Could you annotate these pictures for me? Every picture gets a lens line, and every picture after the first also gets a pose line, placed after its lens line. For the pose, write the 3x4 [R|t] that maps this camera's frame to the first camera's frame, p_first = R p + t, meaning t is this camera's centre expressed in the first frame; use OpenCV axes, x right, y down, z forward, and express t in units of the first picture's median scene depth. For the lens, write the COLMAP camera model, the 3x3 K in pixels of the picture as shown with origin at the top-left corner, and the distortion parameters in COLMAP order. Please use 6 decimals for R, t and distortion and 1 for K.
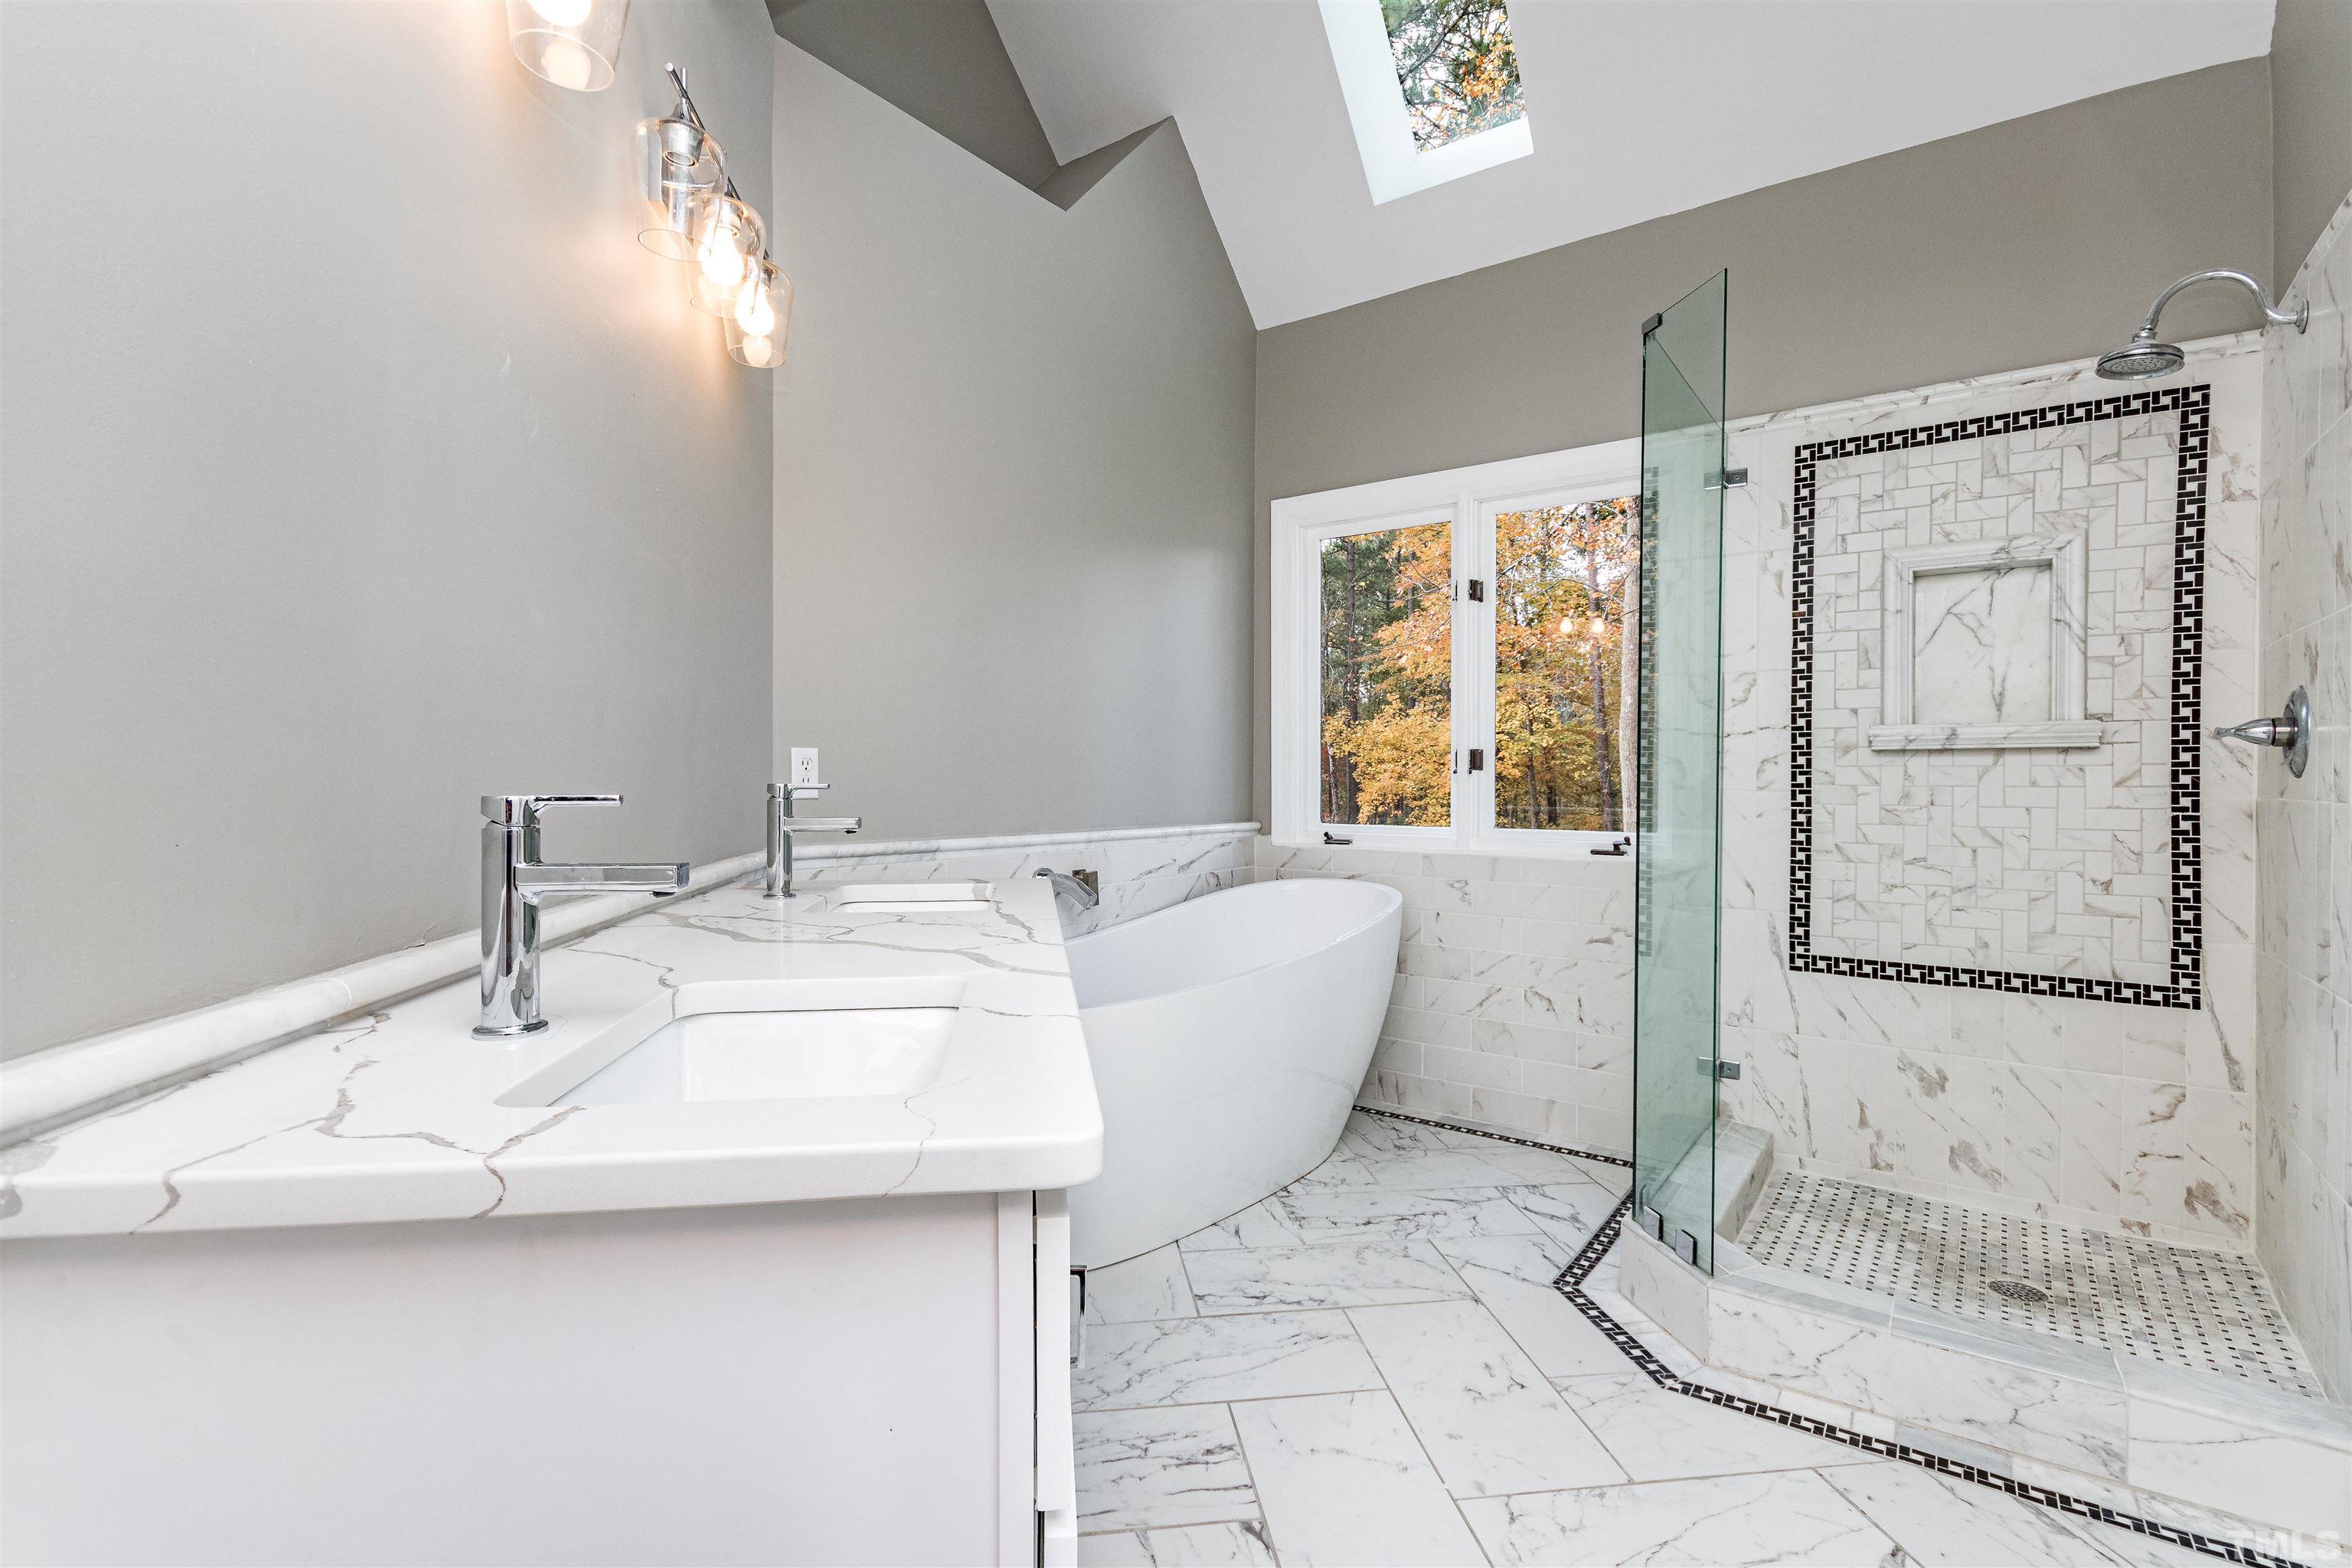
lens RADIAL K [[1089.1, 0, 1181.2], [0, 1089.1, 773.6], [0, 0, 1]] dist [0.025702, -0.013628]
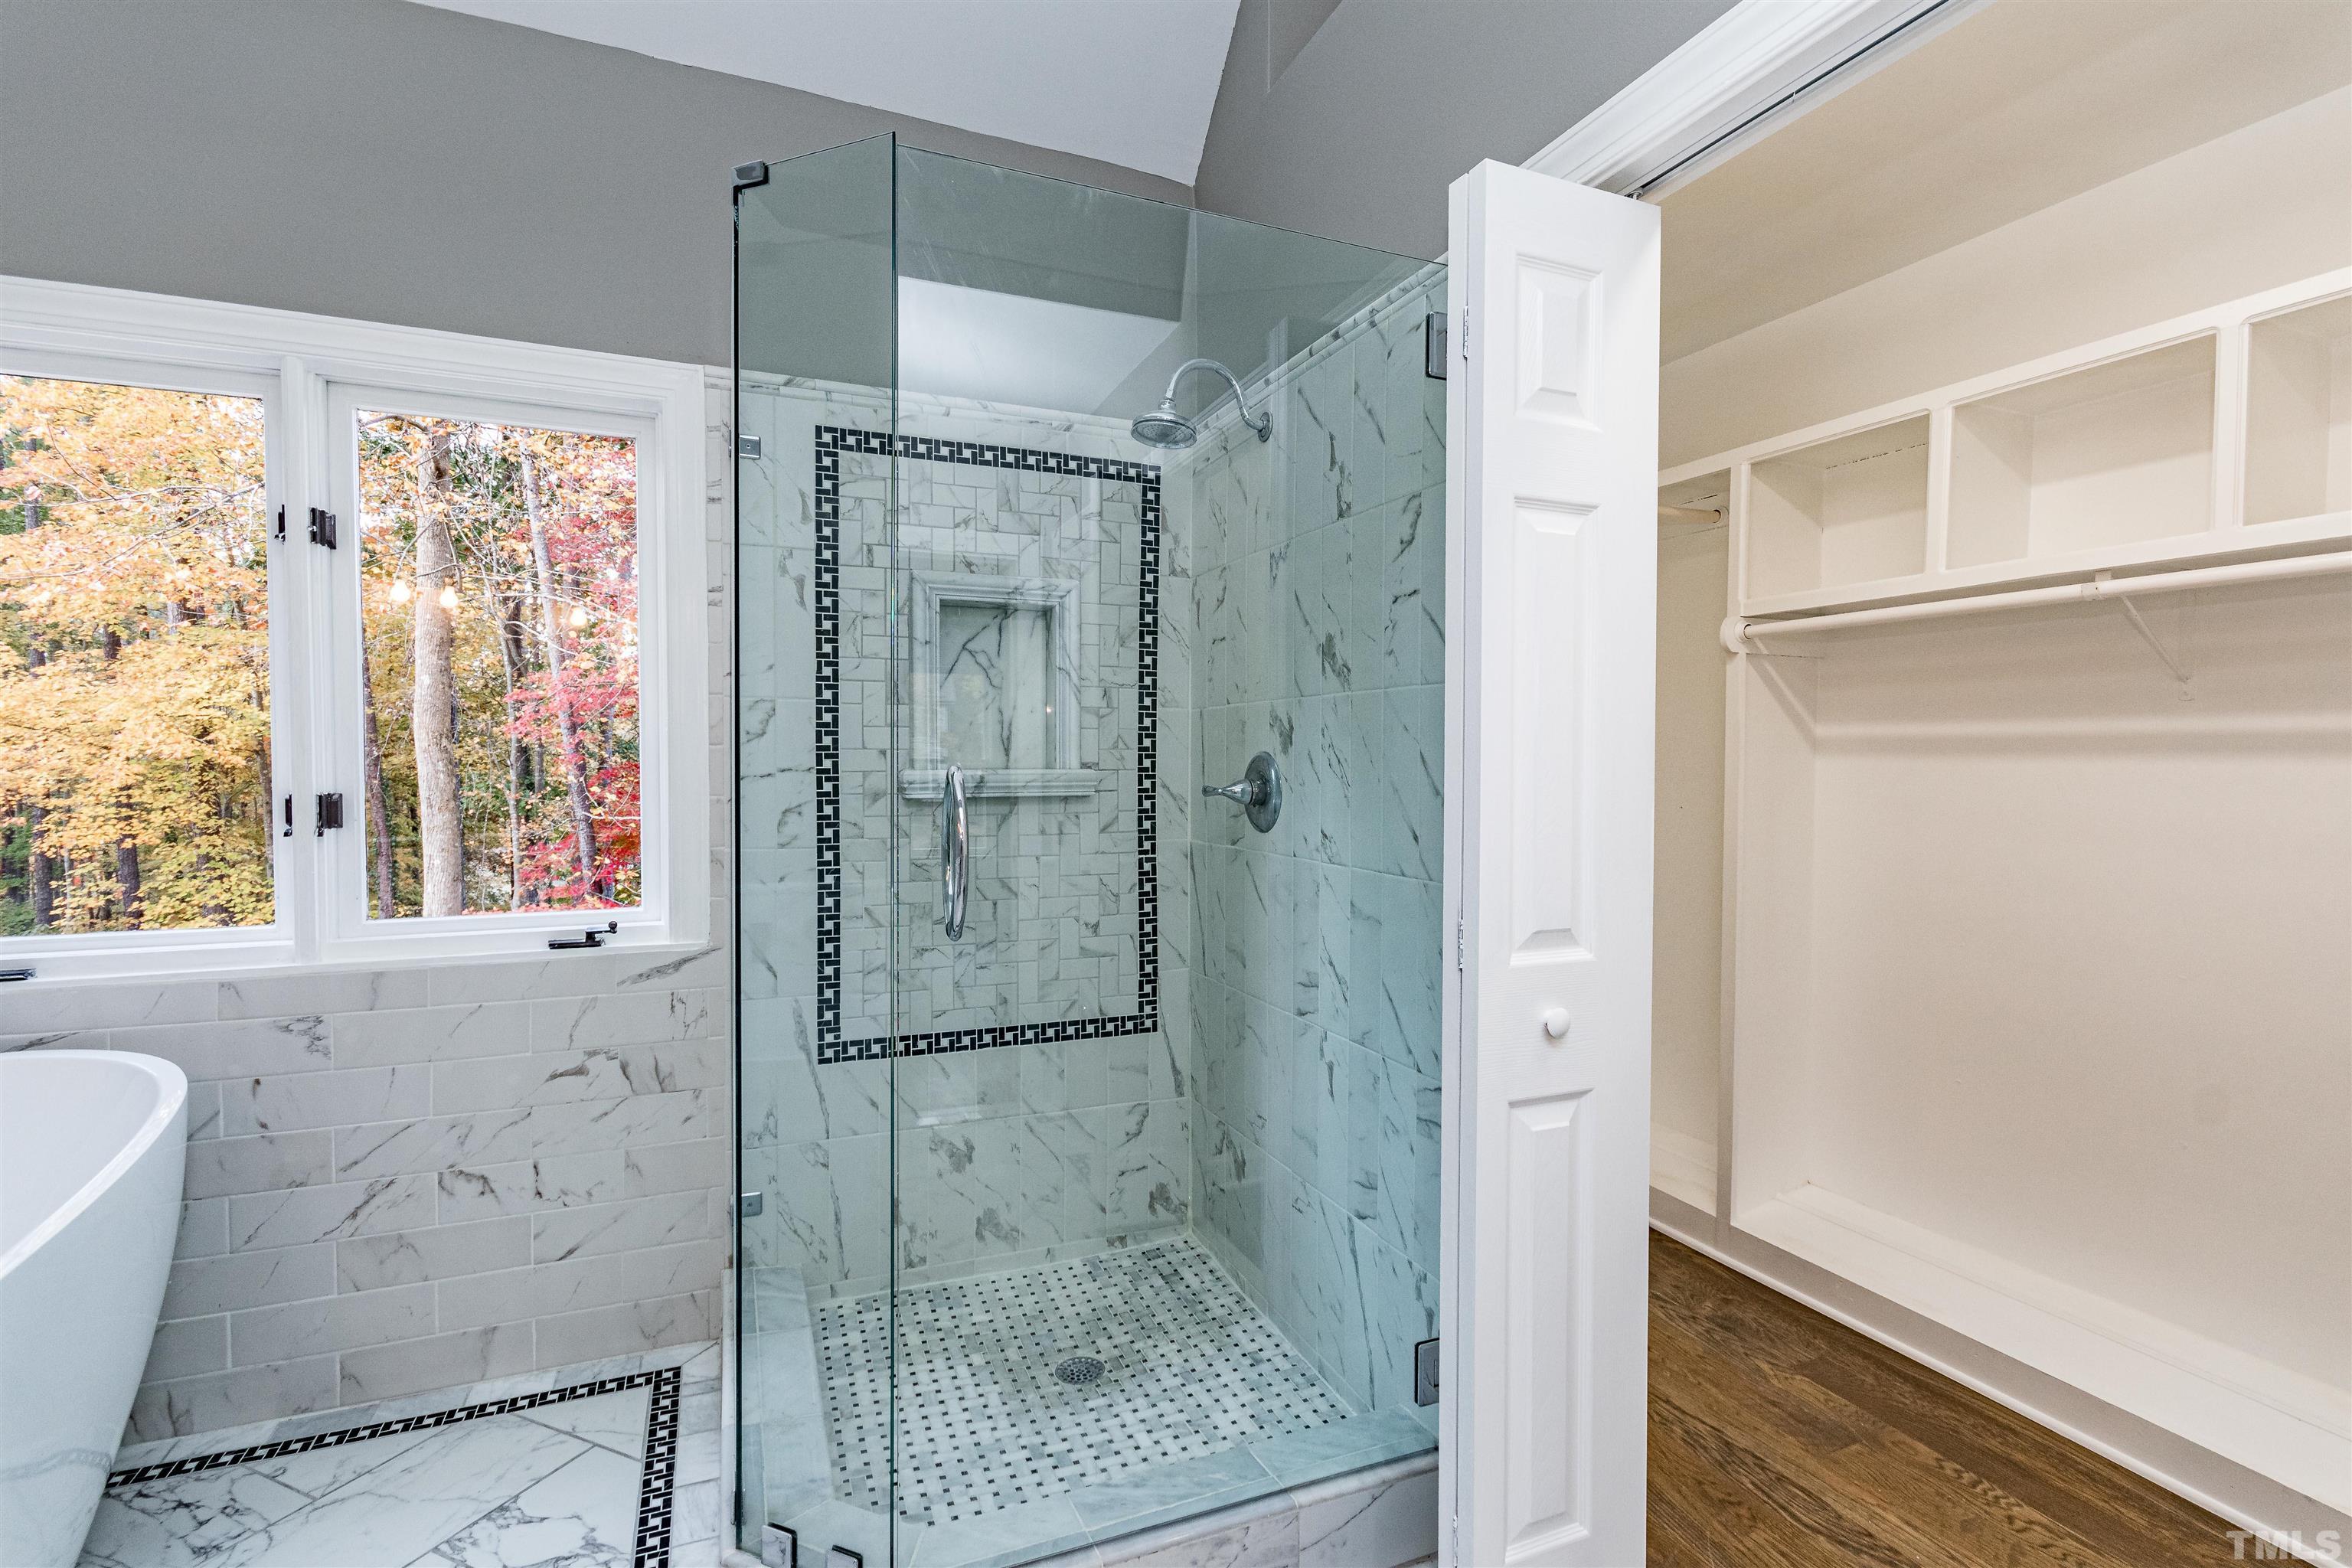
lens RADIAL K [[1081.5, 0, 1166.6], [0, 1081.5, 789.1], [0, 0, 1]] dist [0.000740, 0.000167]
pose [[0.523563, -0.026192, 0.851584, 0.004491], [-0.002979, 0.999465, 0.032572, -0.058864], [-0.851982, -0.019590, 0.523205, 0.378948]]
